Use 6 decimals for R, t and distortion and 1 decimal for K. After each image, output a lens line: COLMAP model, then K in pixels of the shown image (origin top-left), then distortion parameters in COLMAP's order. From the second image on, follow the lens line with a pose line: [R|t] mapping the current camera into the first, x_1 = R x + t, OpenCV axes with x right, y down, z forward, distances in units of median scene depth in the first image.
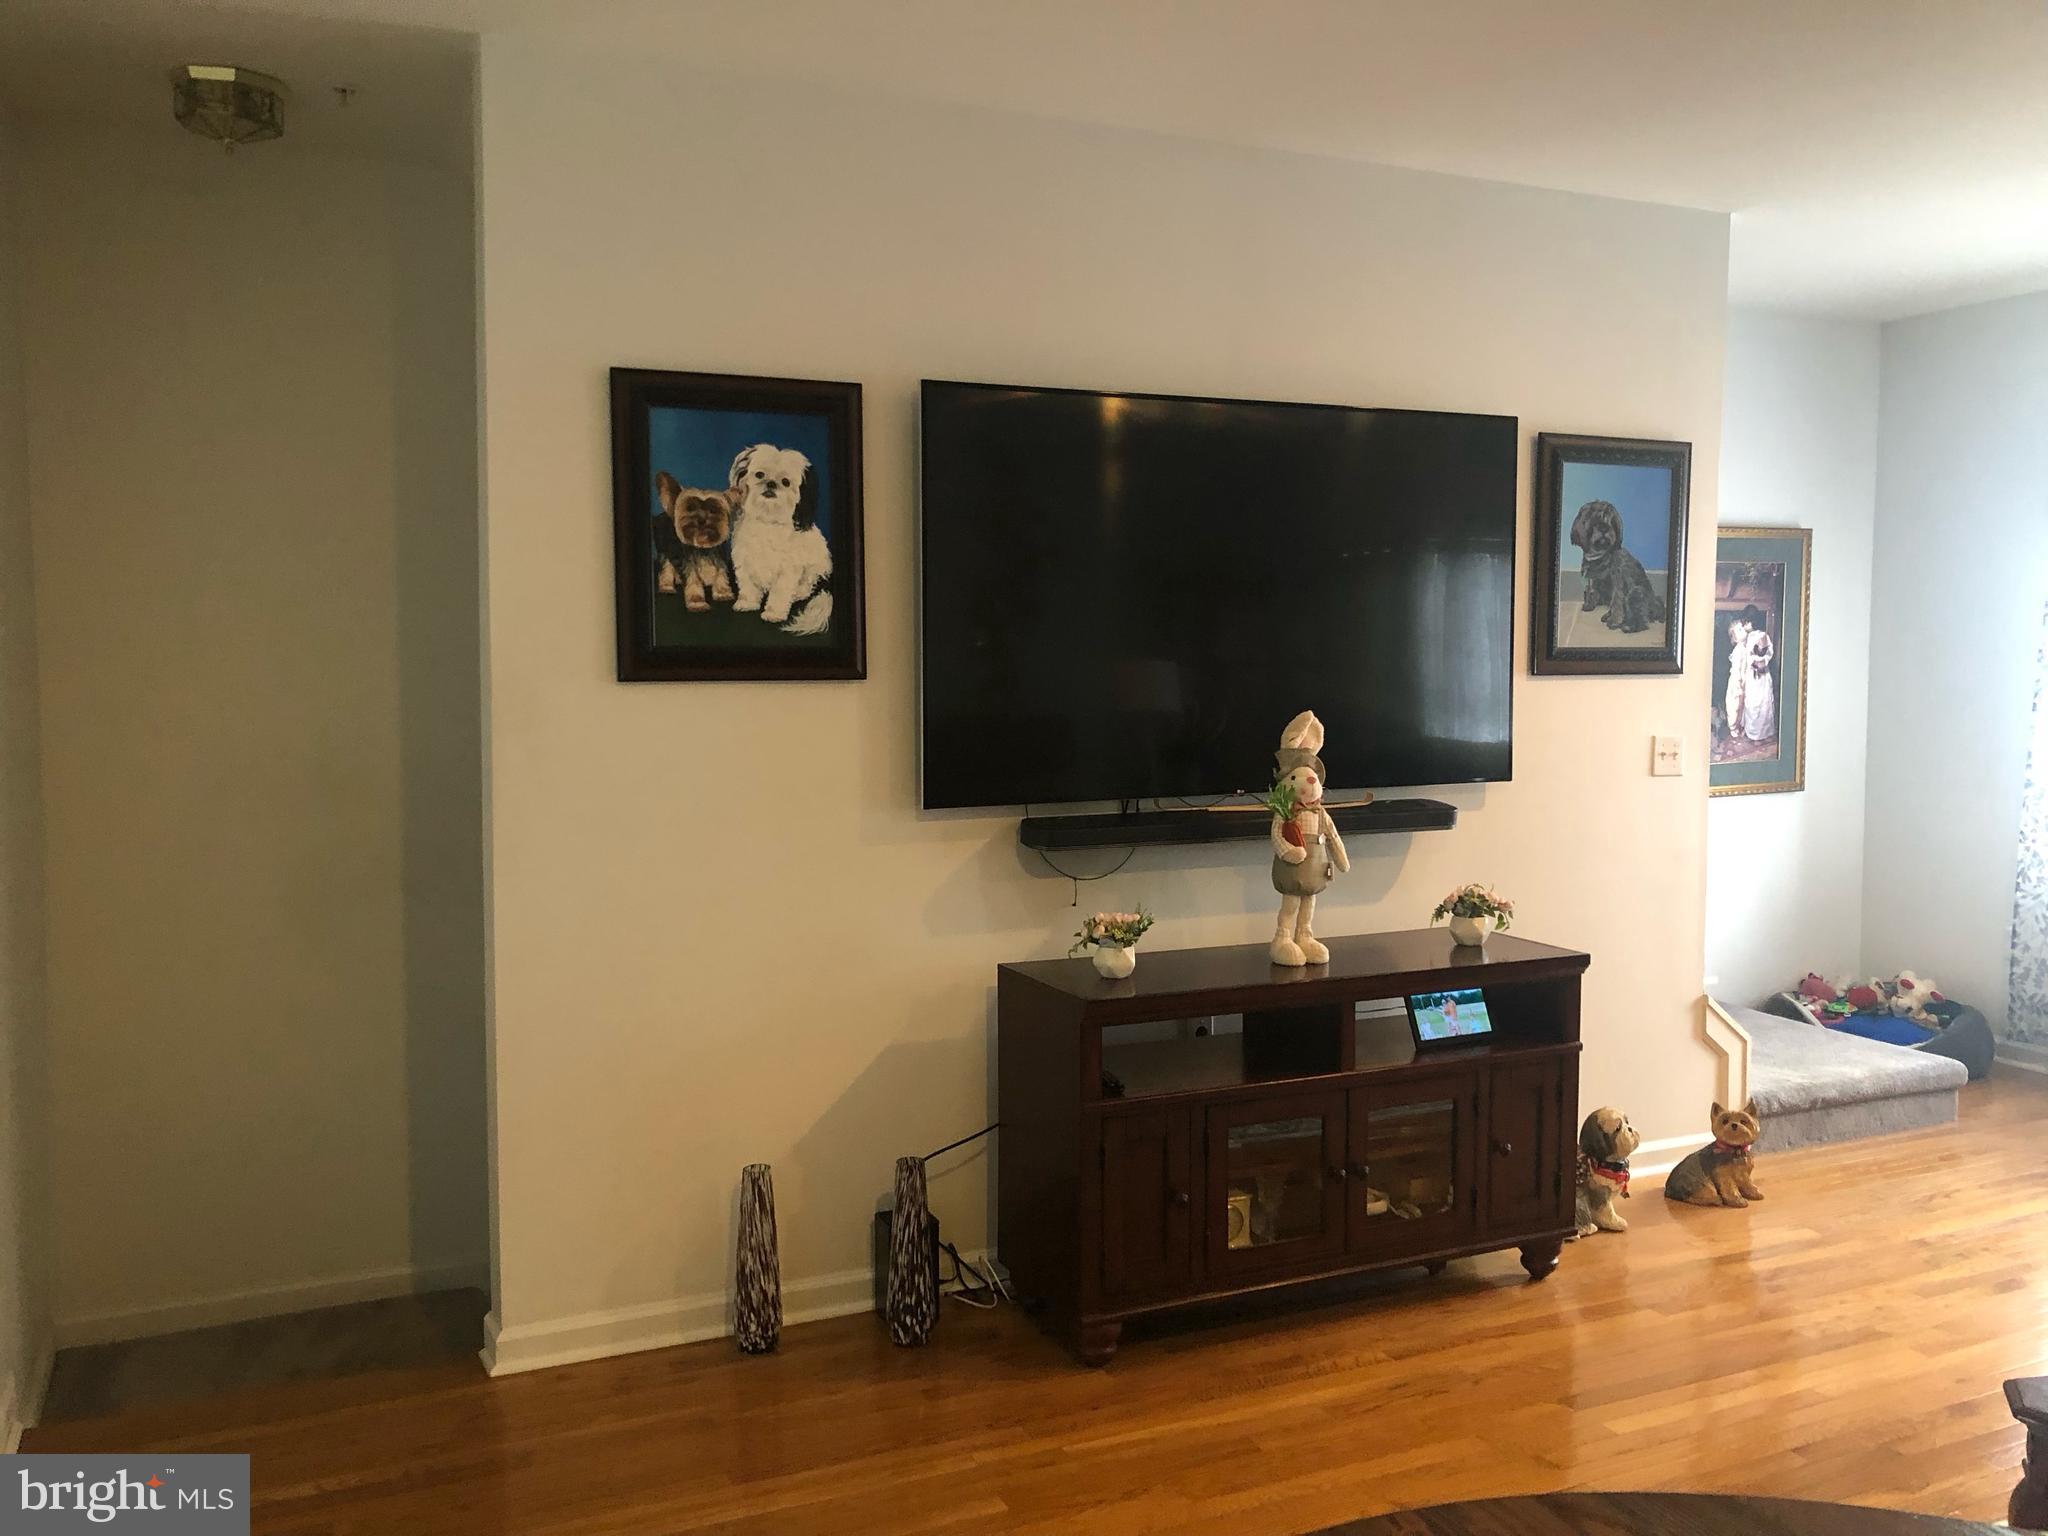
lens RADIAL K [[1678.3, 0, 1027.8], [0, 1678.3, 764.7], [0, 0, 1]] dist [0.037758, -0.013907]
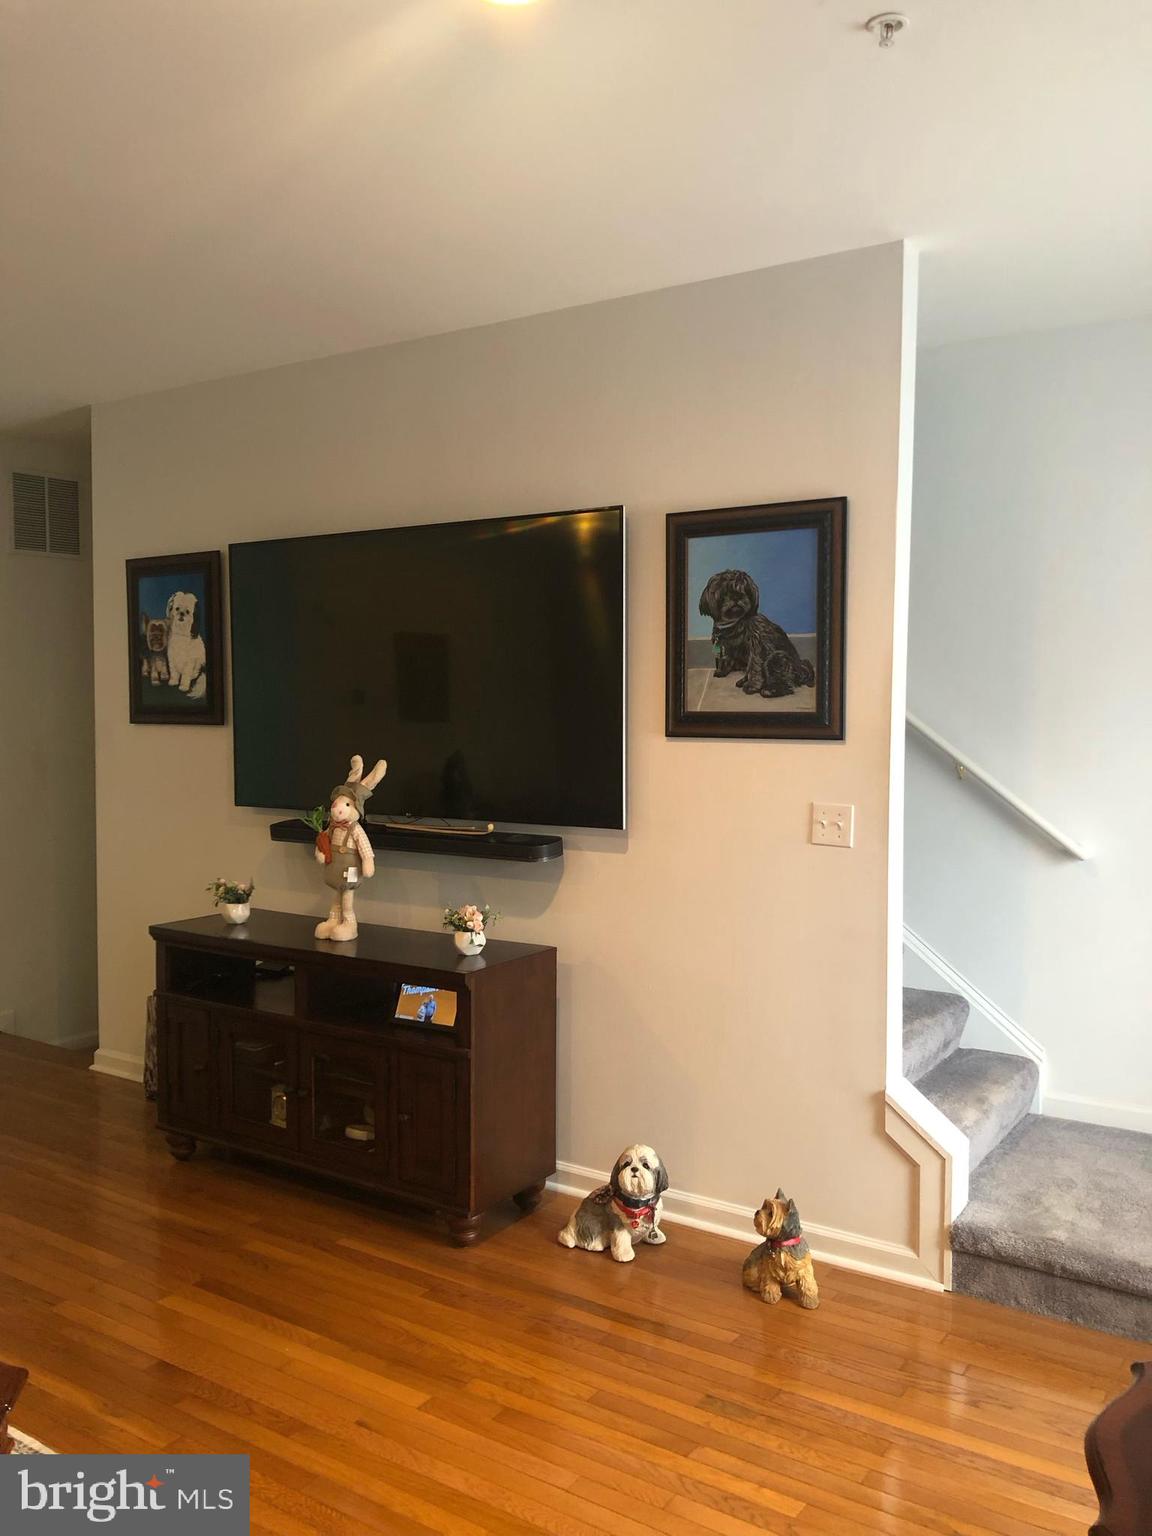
lens RADIAL K [[1258.7, 0, 579.1], [0, 1258.7, 768.5], [0, 0, 1]] dist [0.037758, -0.013907]
pose [[0.525687, 0.048910, -0.849271, 1.014361], [-0.064130, 0.997783, 0.017767, -0.045980], [0.848257, 0.045123, 0.527659, 0.554242]]
